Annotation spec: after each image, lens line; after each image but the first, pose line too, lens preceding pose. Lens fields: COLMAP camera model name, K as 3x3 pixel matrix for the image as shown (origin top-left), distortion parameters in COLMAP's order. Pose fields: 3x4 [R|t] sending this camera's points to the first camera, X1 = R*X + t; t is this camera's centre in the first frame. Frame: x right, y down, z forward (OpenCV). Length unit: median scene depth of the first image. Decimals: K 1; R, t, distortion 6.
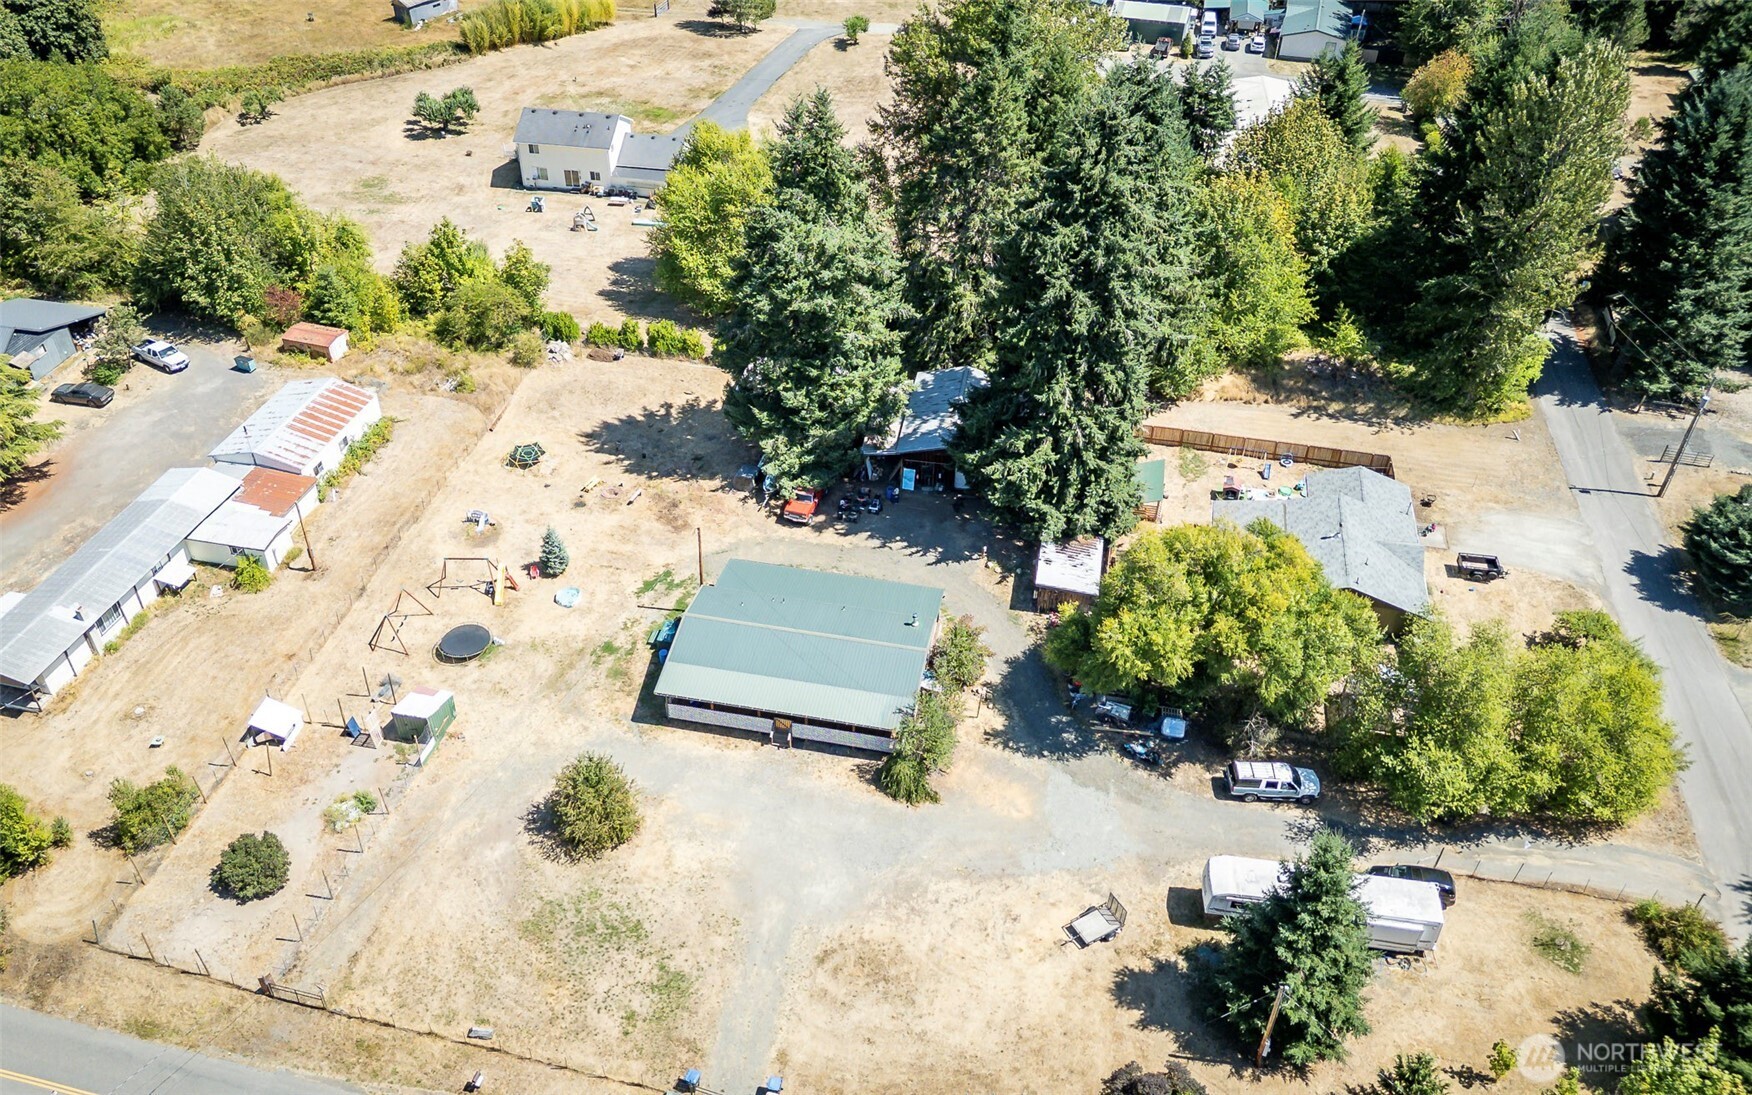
lens RADIAL K [[1608.7, 0, 876.0], [0, 1608.7, 547.5], [0, 0, 1]] dist [0.016325, 0.013976]
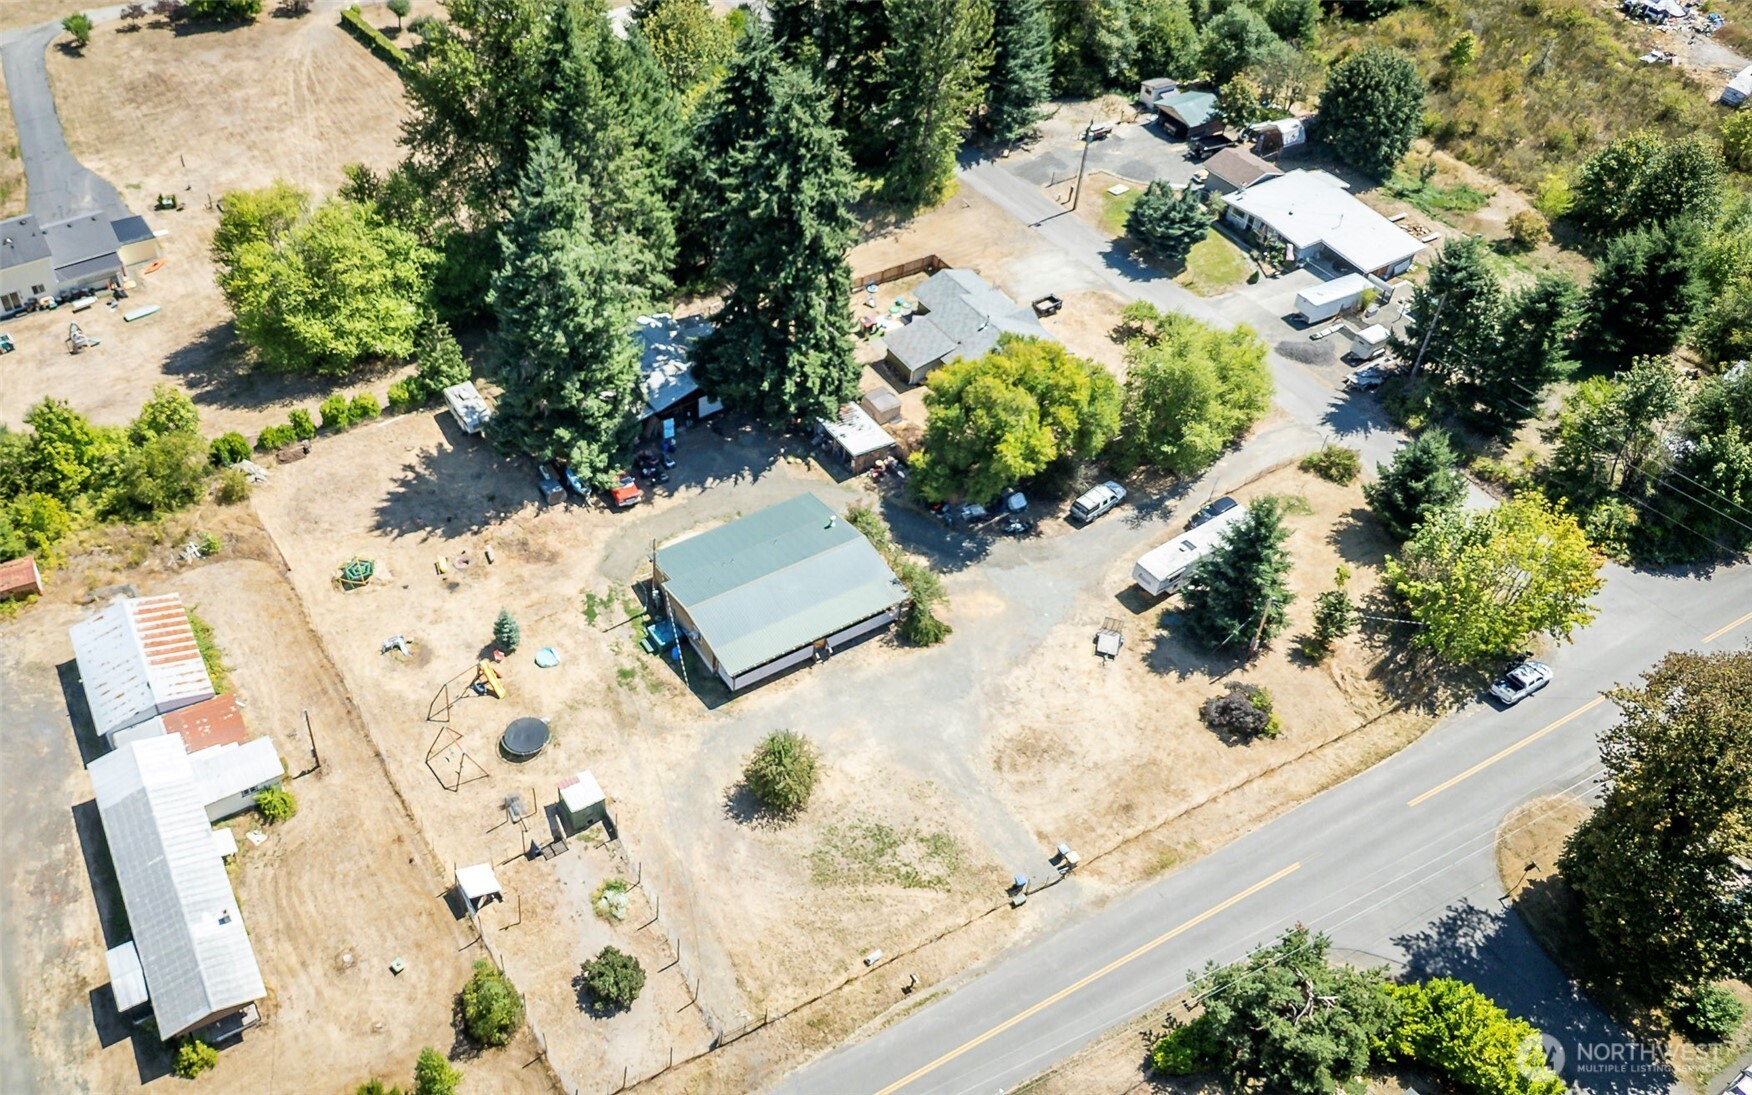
lens RADIAL K [[1608.7, 0, 876.0], [0, 1608.7, 547.5], [0, 0, 1]] dist [0.016325, 0.013976]
pose [[0.692139, -0.472767, 0.545375, -0.635406], [0.385761, 0.880945, 0.274089, -0.262976], [-0.610026, 0.020676, 0.792112, 0.002112]]
